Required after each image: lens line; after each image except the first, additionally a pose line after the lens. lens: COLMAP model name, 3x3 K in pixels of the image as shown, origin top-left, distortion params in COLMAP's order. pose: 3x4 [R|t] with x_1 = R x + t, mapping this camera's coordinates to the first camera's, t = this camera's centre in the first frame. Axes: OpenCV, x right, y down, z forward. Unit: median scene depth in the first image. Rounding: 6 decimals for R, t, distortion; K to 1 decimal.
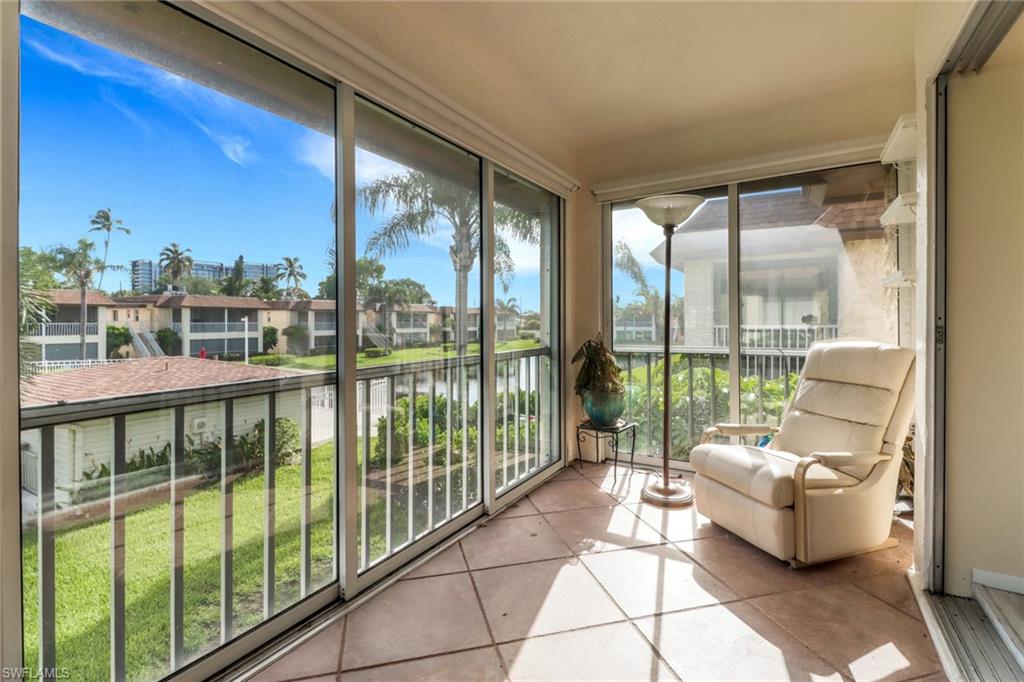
lens RADIAL K [[499.9, 0, 511.1], [0, 499.9, 324.8], [0, 0, 1]] dist [0.000814, -0.000347]
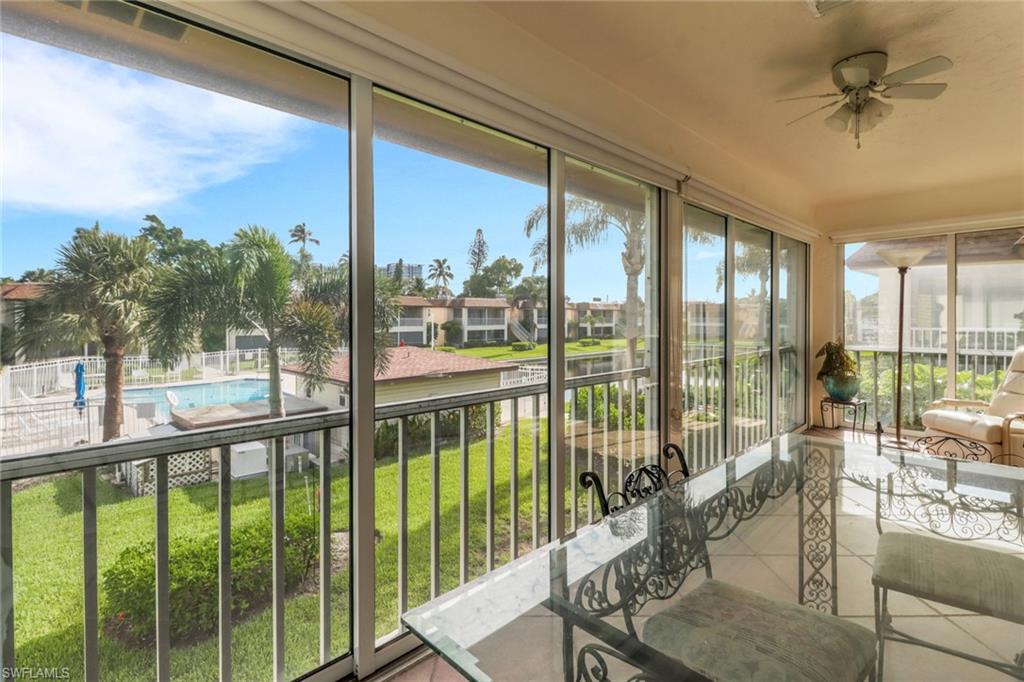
lens RADIAL K [[496.7, 0, 502.4], [0, 496.7, 320.8], [0, 0, 1]] dist [0.017927, -0.015668]
pose [[0.963729, 0.003837, -0.266855, -0.108035], [-0.003352, 0.999992, 0.002274, -0.008899], [0.266862, -0.001297, 0.963734, -0.188281]]
